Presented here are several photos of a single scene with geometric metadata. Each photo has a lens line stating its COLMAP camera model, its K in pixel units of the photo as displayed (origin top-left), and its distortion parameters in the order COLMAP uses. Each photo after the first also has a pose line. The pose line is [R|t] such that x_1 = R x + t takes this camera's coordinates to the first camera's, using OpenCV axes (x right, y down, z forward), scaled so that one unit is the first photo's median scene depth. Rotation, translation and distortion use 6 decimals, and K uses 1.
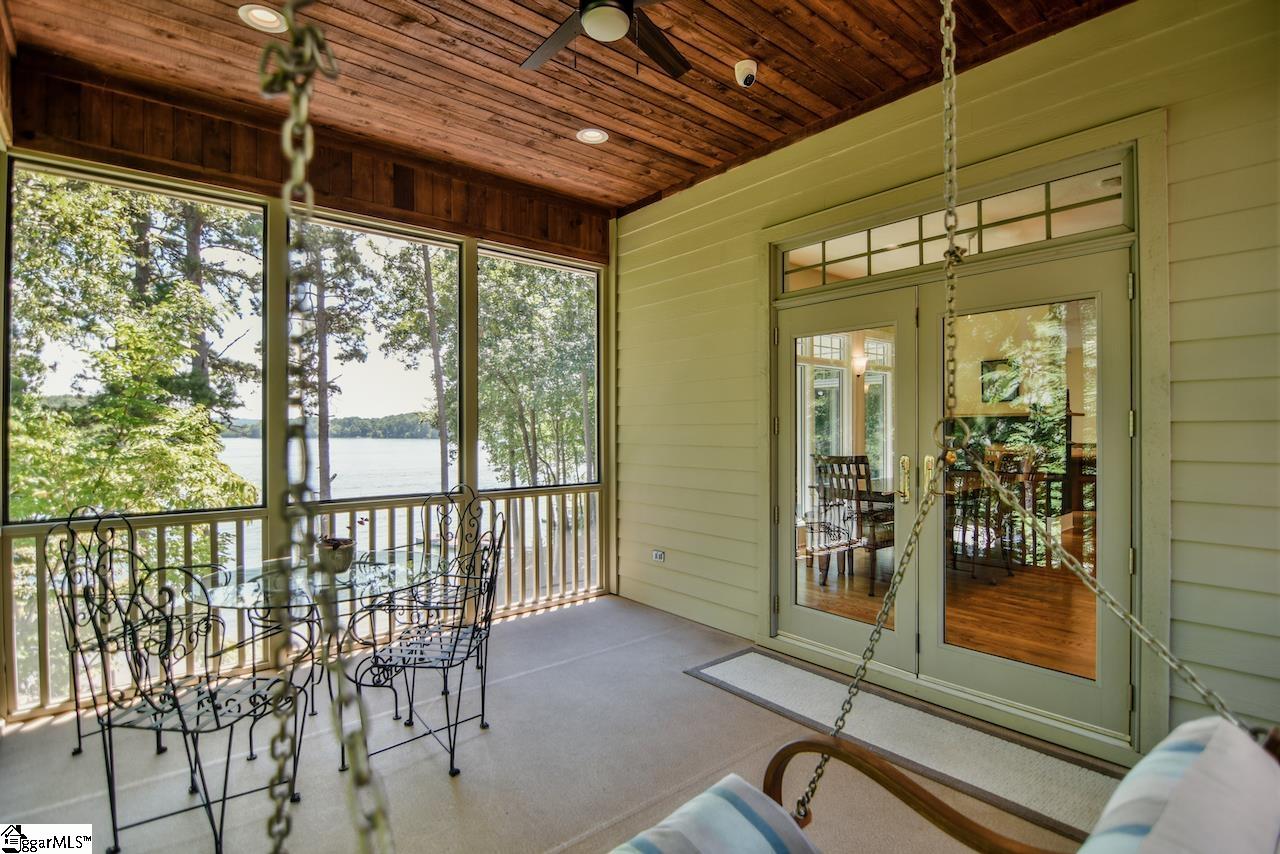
lens RADIAL K [[627.7, 0, 639.2], [0, 627.7, 430.6], [0, 0, 1]] dist [-0.011686, -0.003547]
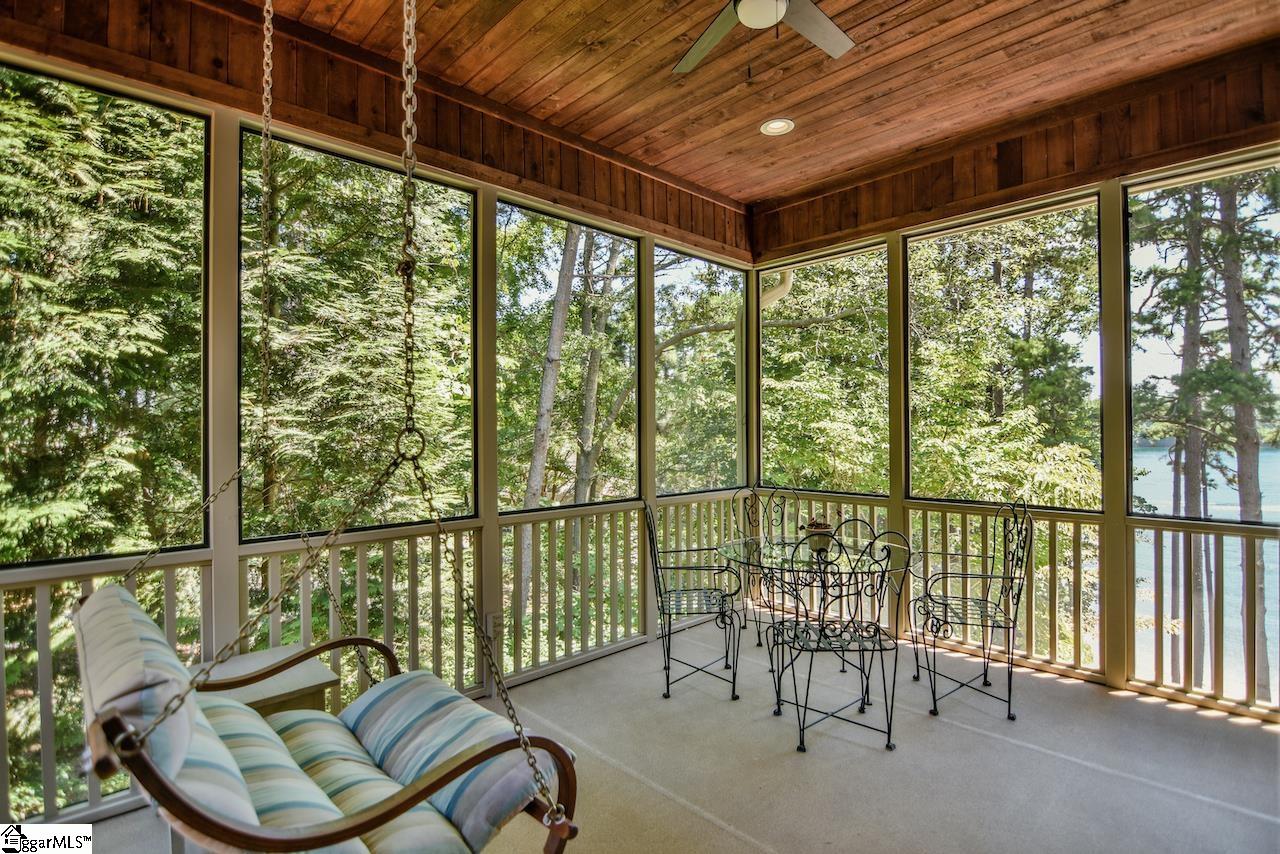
lens RADIAL K [[627.7, 0, 638.7], [0, 627.7, 429.0], [0, 0, 1]] dist [-0.011686, -0.003547]
pose [[0.063911, -0.003775, -0.997948, 0.532269], [0.002243, 0.999991, -0.003639, -0.003984], [0.997953, -0.002006, 0.063919, 0.448311]]
